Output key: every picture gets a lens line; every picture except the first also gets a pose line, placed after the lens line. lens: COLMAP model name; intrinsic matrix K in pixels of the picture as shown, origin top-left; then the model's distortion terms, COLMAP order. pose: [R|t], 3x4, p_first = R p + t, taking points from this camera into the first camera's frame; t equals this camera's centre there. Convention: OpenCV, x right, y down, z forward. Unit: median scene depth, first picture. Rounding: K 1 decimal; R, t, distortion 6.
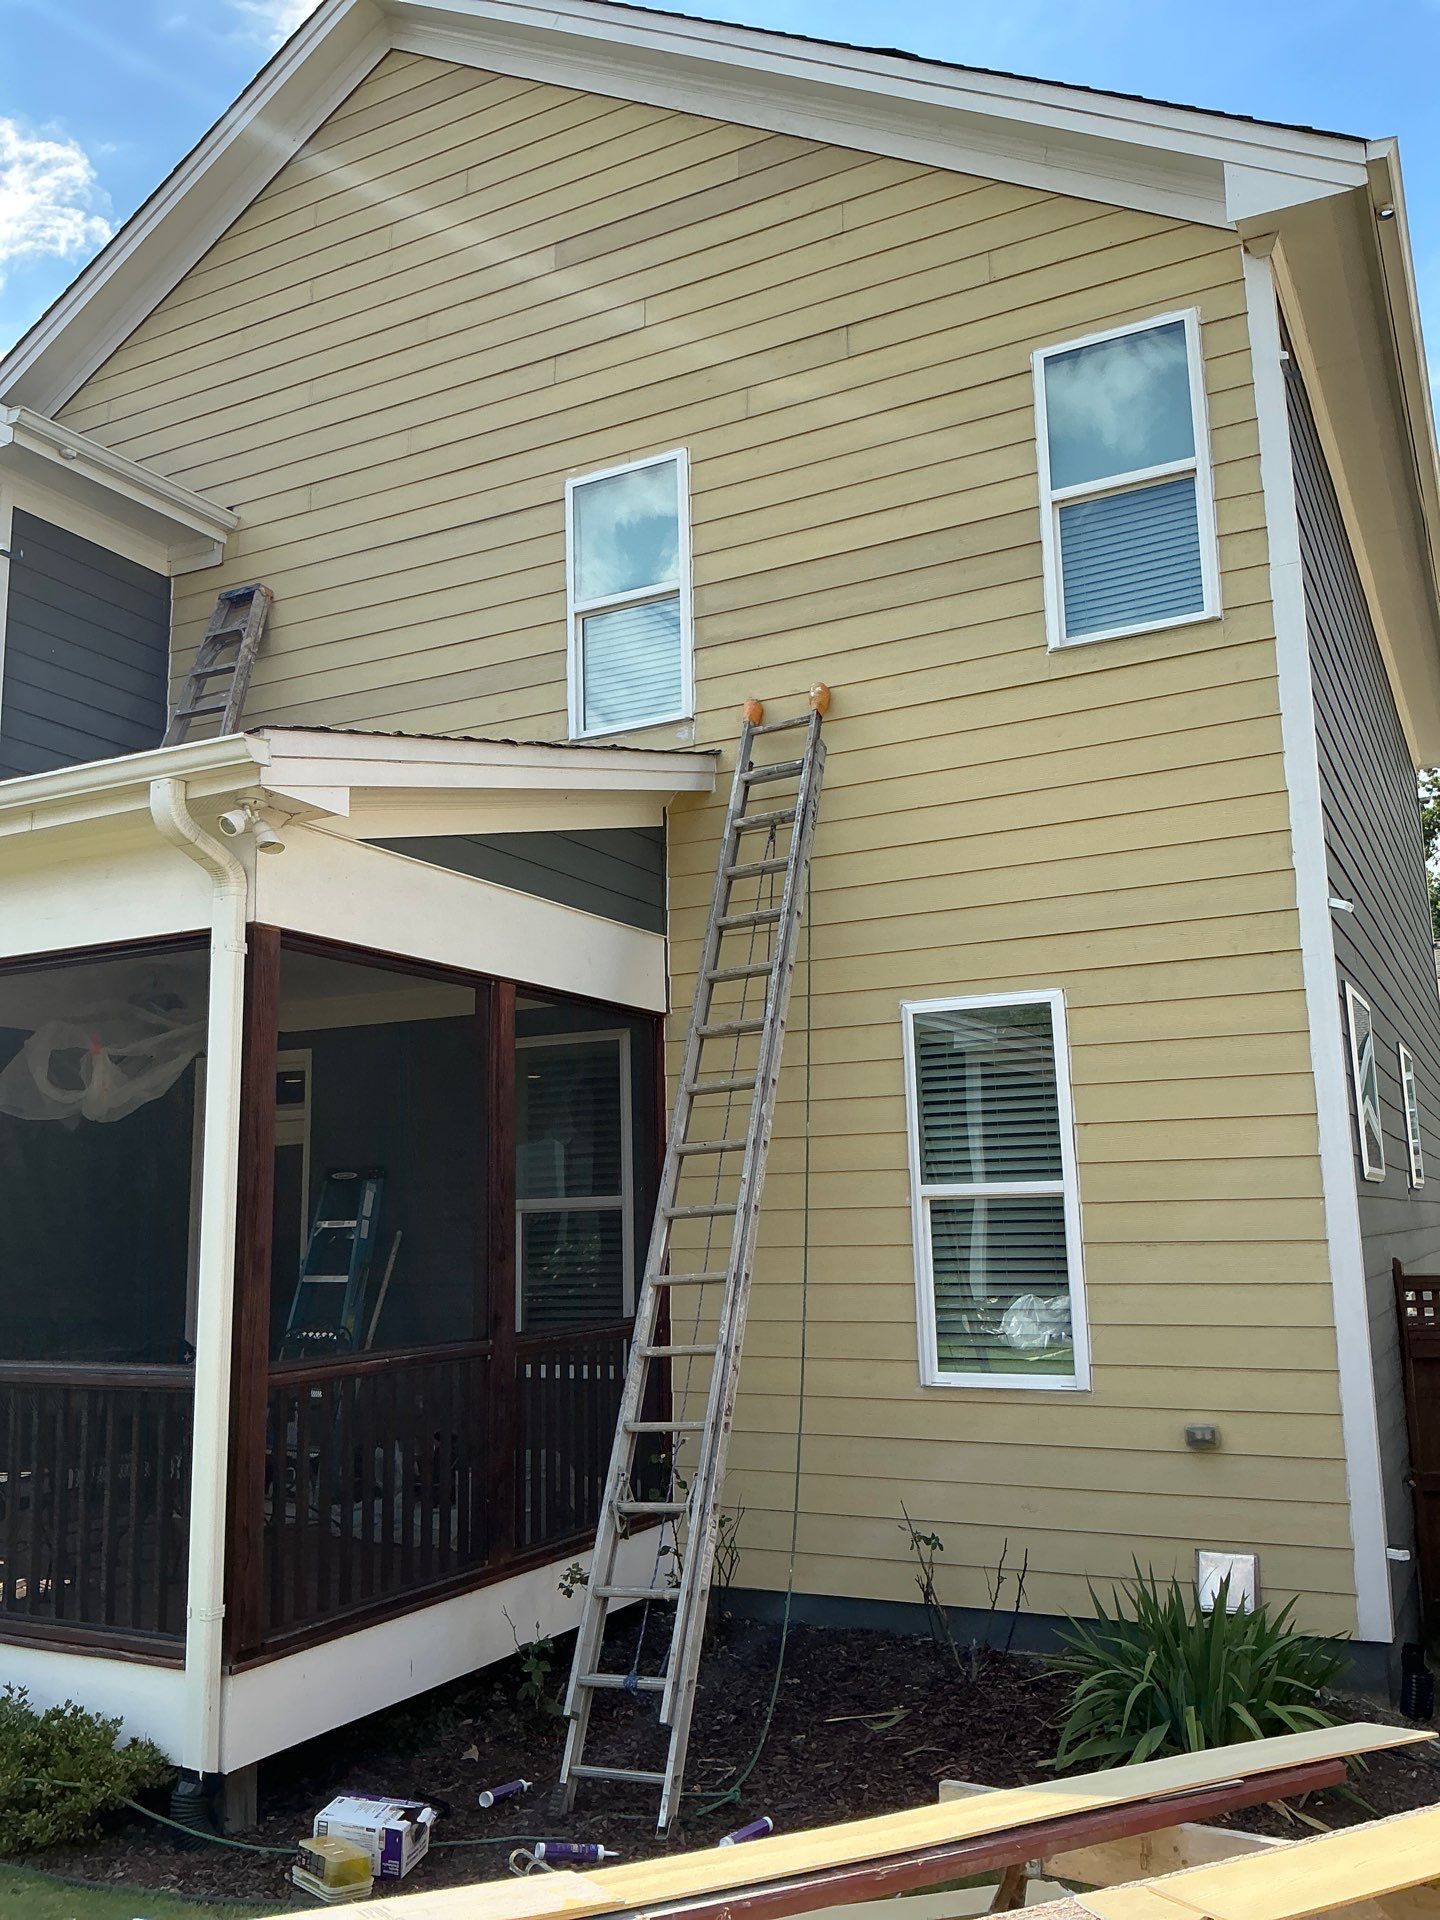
lens RADIAL K [[1584.4, 0, 730.7], [0, 1584.4, 959.5], [0, 0, 1]] dist [0.061453, -0.105033]
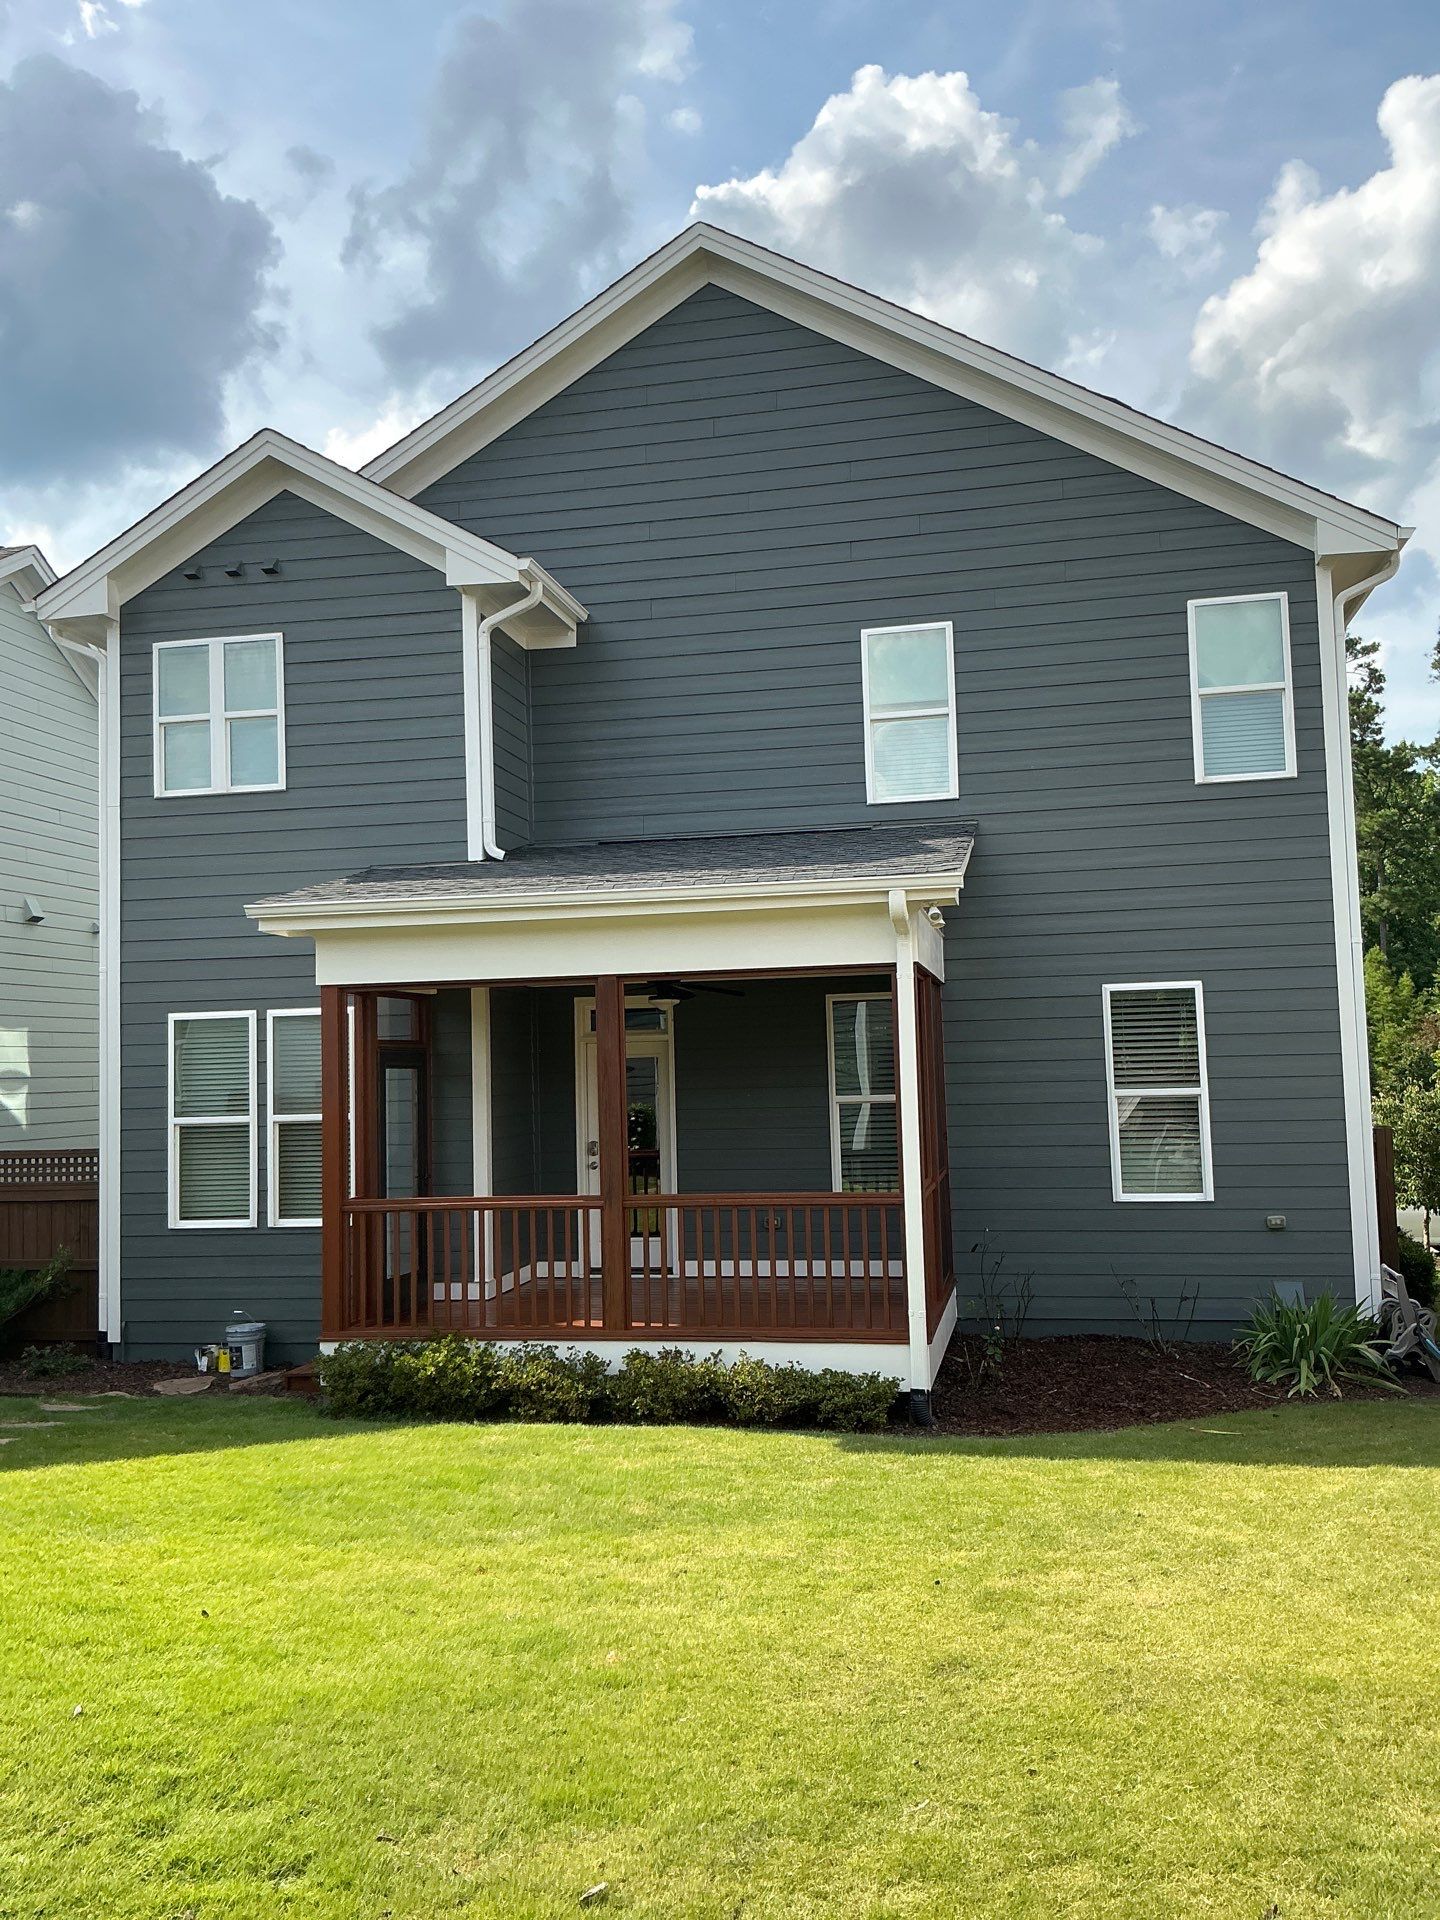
lens RADIAL K [[1584.4, 0, 719.8], [0, 1584.4, 956.8], [0, 0, 1]] dist [0.061453, -0.105033]
pose [[0.962859, 0.015573, 0.269555, -0.812898], [-0.039861, 0.995594, 0.084869, -0.141537], [-0.267046, -0.092461, 0.959238, -0.579512]]
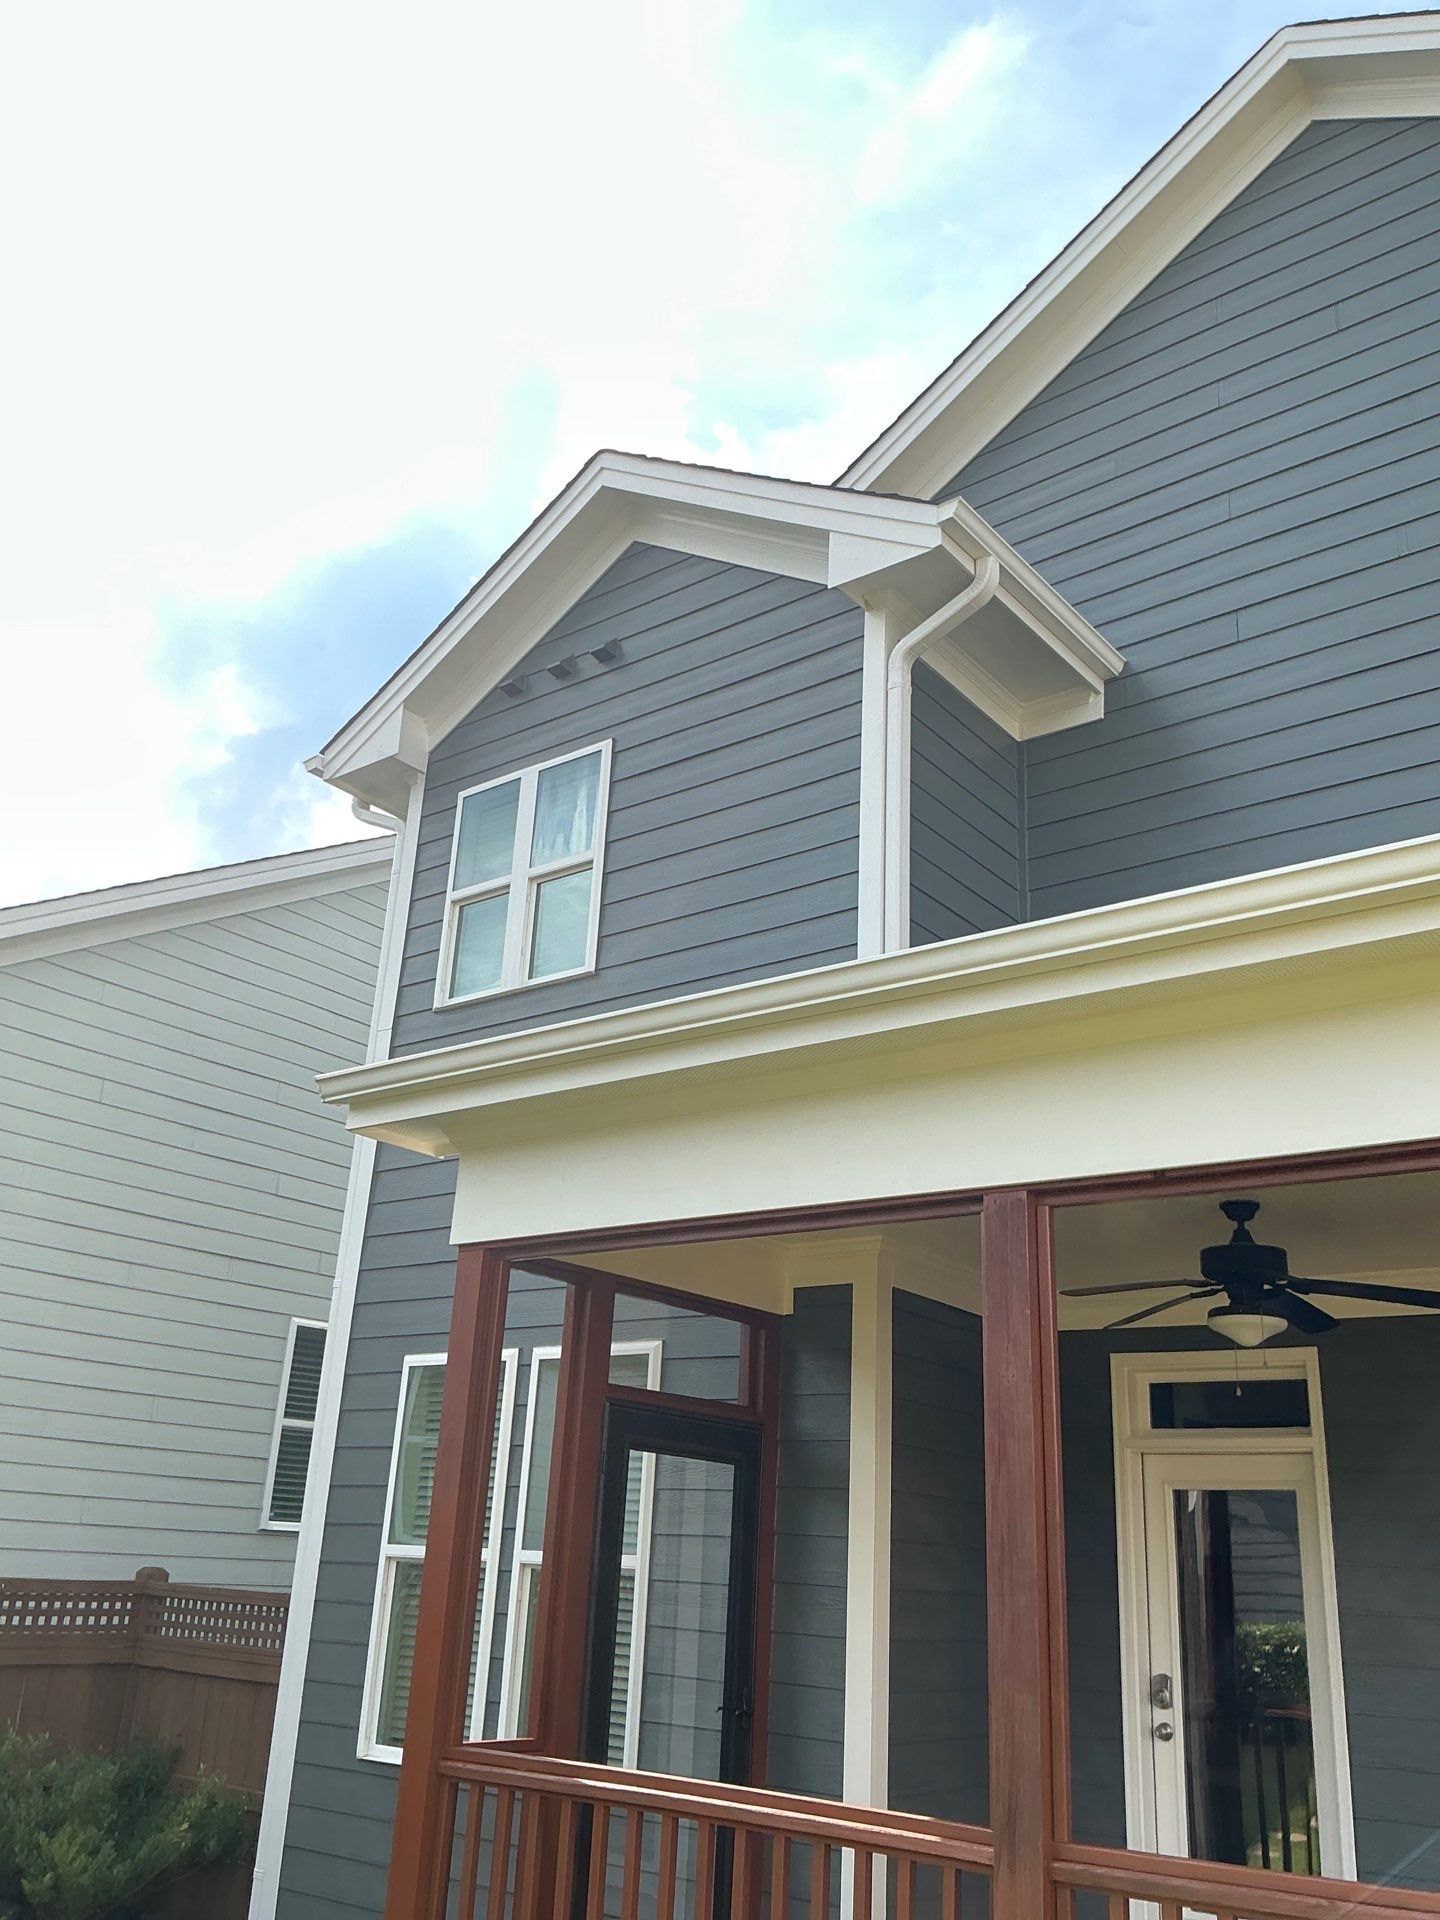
lens RADIAL K [[1584.4, 0, 704.8], [0, 1584.4, 959.4], [0, 0, 1]] dist [0.061453, -0.105033]
pose [[0.976002, -0.002162, -0.217749, -0.483832], [-0.041619, 0.979666, -0.196271, 0.049229], [0.213745, 0.200624, 0.956066, 0.316582]]
